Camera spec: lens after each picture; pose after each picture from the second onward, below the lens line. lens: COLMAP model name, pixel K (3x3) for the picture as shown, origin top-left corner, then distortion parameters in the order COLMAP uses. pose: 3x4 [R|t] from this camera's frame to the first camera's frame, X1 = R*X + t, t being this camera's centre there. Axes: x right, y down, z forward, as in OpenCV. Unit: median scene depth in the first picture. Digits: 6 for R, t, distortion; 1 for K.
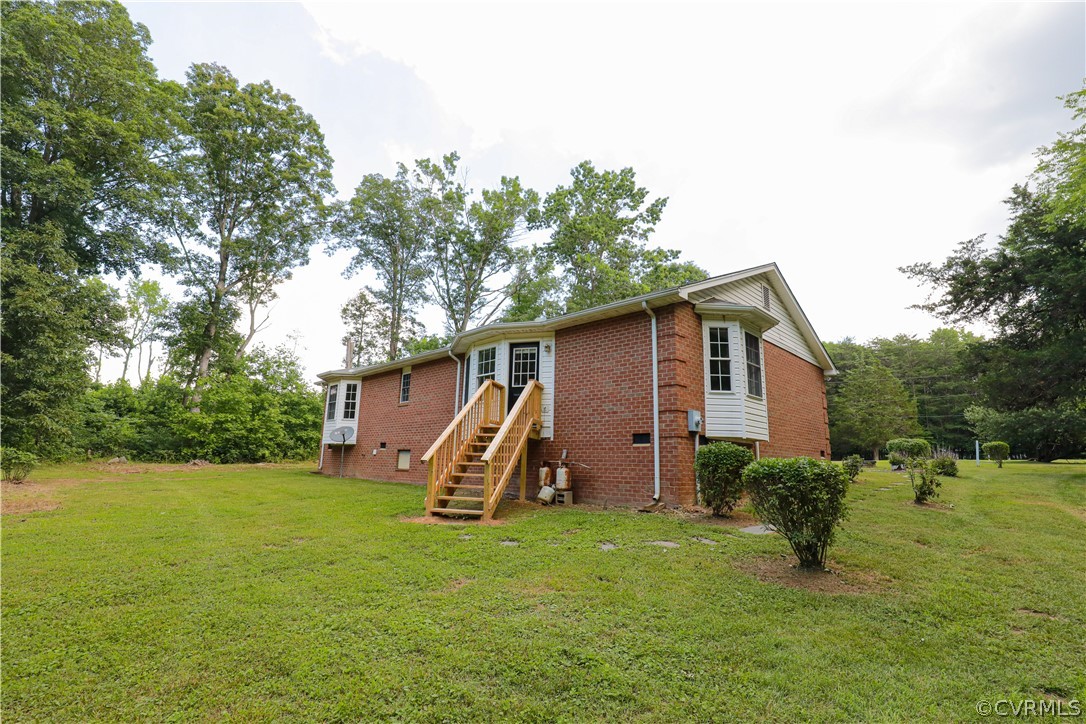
lens RADIAL K [[500.7, 0, 543.2], [0, 500.7, 365.5], [0, 0, 1]] dist [-0.040257, 0.011339]
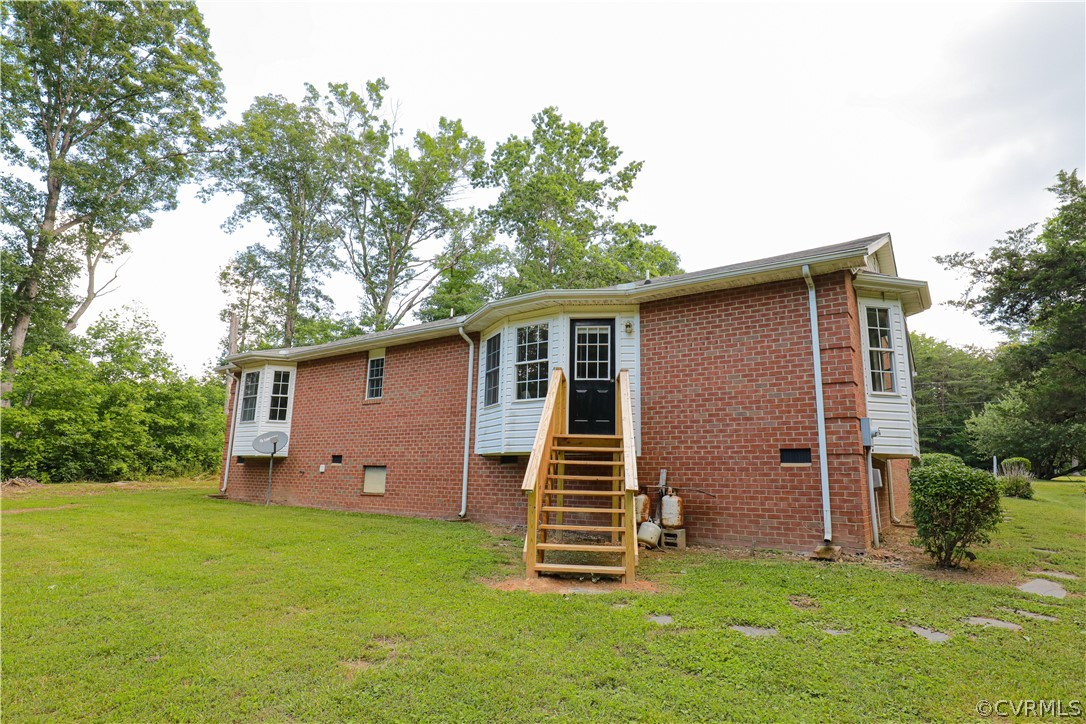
lens RADIAL K [[590.9, 0, 543.3], [0, 590.9, 365.2], [0, 0, 1]] dist [-0.030000, 0.015233]
pose [[0.985768, 0.031292, 0.165175, -0.092408], [-0.032605, 0.999455, 0.005240, 0.007068], [-0.164921, -0.010551, 0.986250, 0.068308]]
